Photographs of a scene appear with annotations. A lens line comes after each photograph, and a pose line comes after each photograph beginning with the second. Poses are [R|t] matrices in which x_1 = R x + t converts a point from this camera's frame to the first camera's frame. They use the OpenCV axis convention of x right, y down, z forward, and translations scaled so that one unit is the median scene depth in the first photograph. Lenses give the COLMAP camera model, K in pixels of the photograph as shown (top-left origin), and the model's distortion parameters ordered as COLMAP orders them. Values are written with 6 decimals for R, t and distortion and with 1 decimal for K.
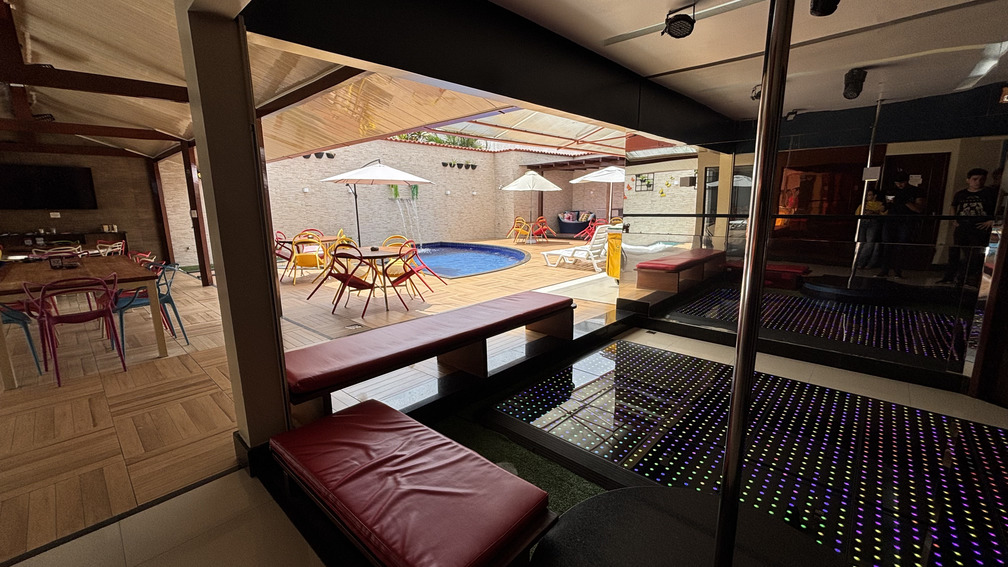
lens RADIAL K [[409.3, 0, 505.5], [0, 409.3, 280.7], [0, 0, 1]] dist [0.001416, -0.000999]
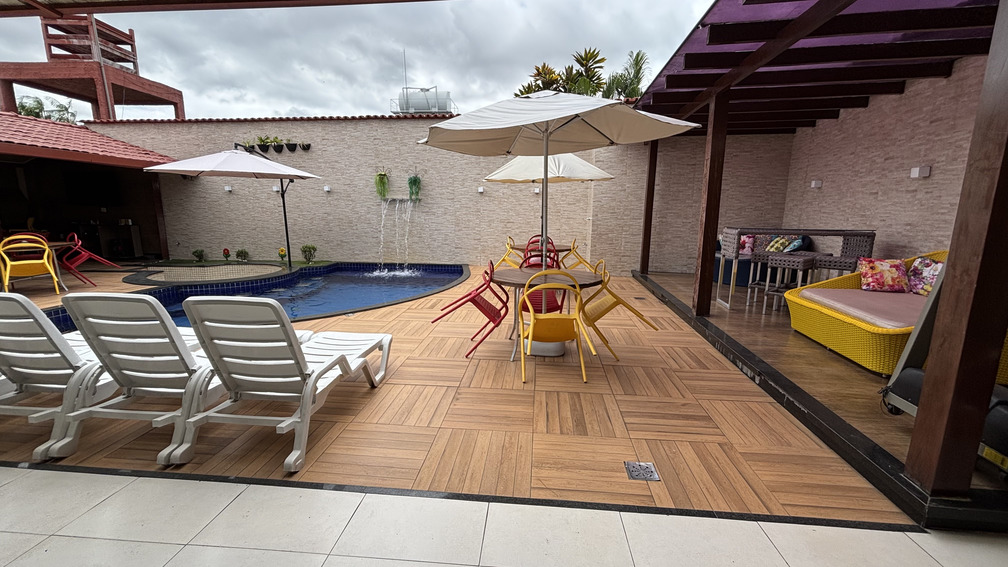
lens RADIAL K [[409.3, 0, 505.5], [0, 409.3, 280.7], [0, 0, 1]] dist [0.001416, -0.000999]
pose [[0.594609, 0.151811, -0.789553, 0.469863], [-0.163243, 0.984354, 0.066329, -0.141617], [0.787269, 0.089449, 0.610087, 0.745185]]
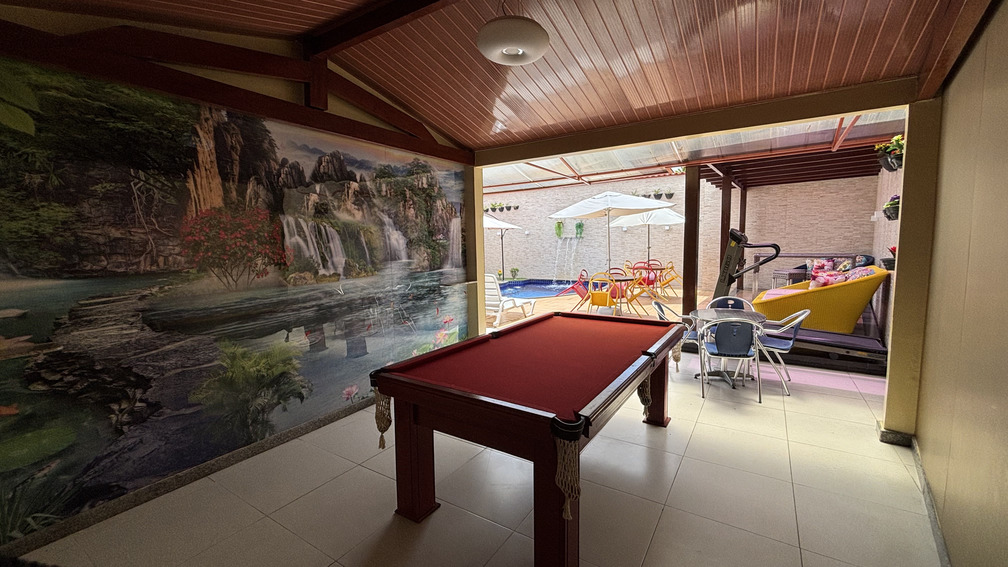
lens RADIAL K [[405.3, 0, 504.0], [0, 405.3, 283.5], [0, 0, 1]] dist [0.000585, -0.000115]
pose [[0.148931, 0.106080, -0.983141, 0.827591], [-0.167897, 0.982506, 0.080578, -0.142072], [0.974490, 0.153066, 0.164136, 0.694355]]
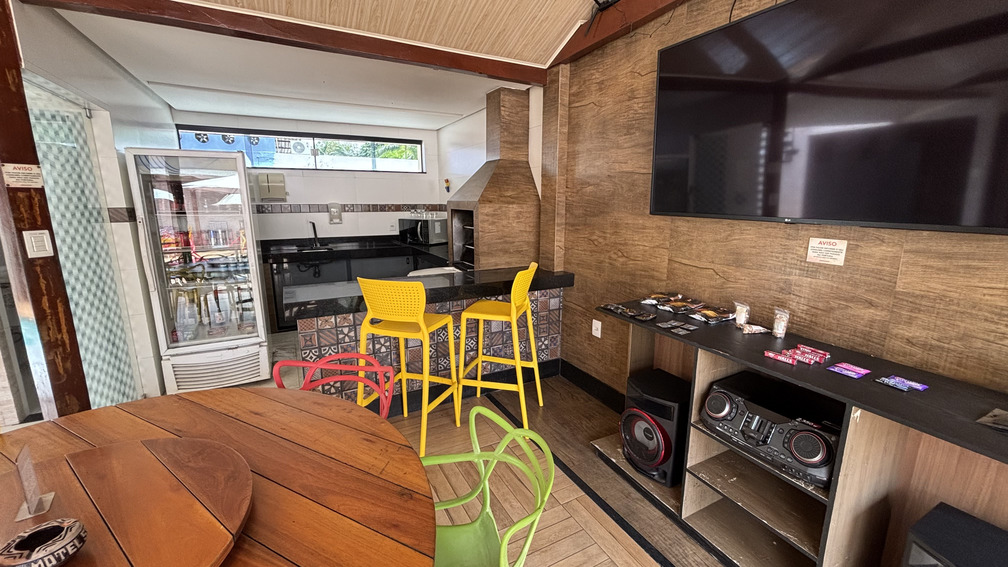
lens RADIAL K [[411.9, 0, 514.6], [0, 411.9, 283.6], [0, 0, 1]] dist [0.032230, -0.000145]
pose [[-0.336719, 0.198012, -0.920550, -0.513085], [-0.174797, 0.947501, 0.267746, -0.104331], [0.925239, 0.251064, -0.284429, 0.552966]]
